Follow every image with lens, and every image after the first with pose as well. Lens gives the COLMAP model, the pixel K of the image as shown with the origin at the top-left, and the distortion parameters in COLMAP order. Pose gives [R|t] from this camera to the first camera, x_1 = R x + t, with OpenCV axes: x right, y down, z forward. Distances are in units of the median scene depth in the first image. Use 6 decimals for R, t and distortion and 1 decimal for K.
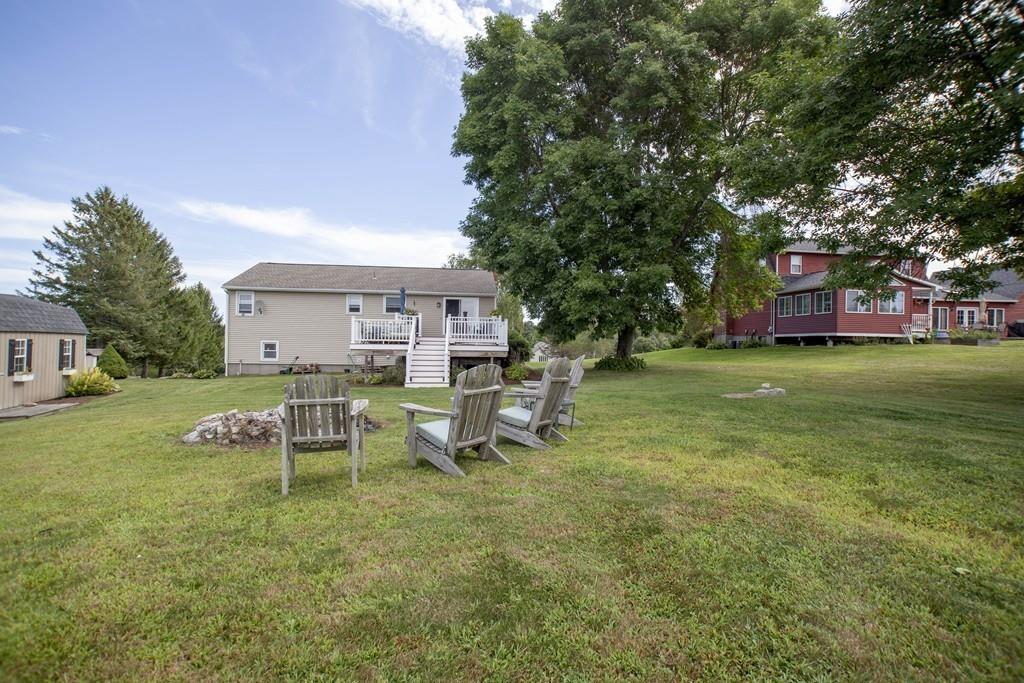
lens RADIAL K [[488.5, 0, 518.5], [0, 488.5, 342.4], [0, 0, 1]] dist [-0.039398, 0.040697]
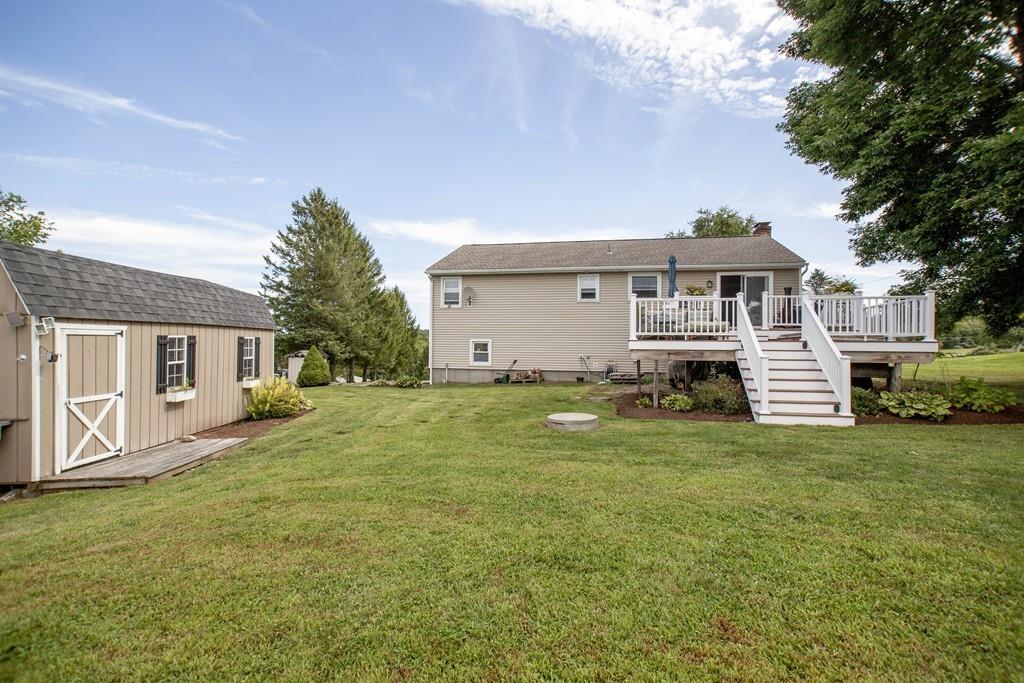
lens RADIAL K [[488.5, 0, 518.5], [0, 488.5, 342.4], [0, 0, 1]] dist [-0.039398, 0.040697]
pose [[0.944726, -0.008073, -0.327760, -0.193312], [0.007776, 0.999967, -0.002216, 0.003618], [0.327768, -0.000455, 0.944758, 0.273729]]
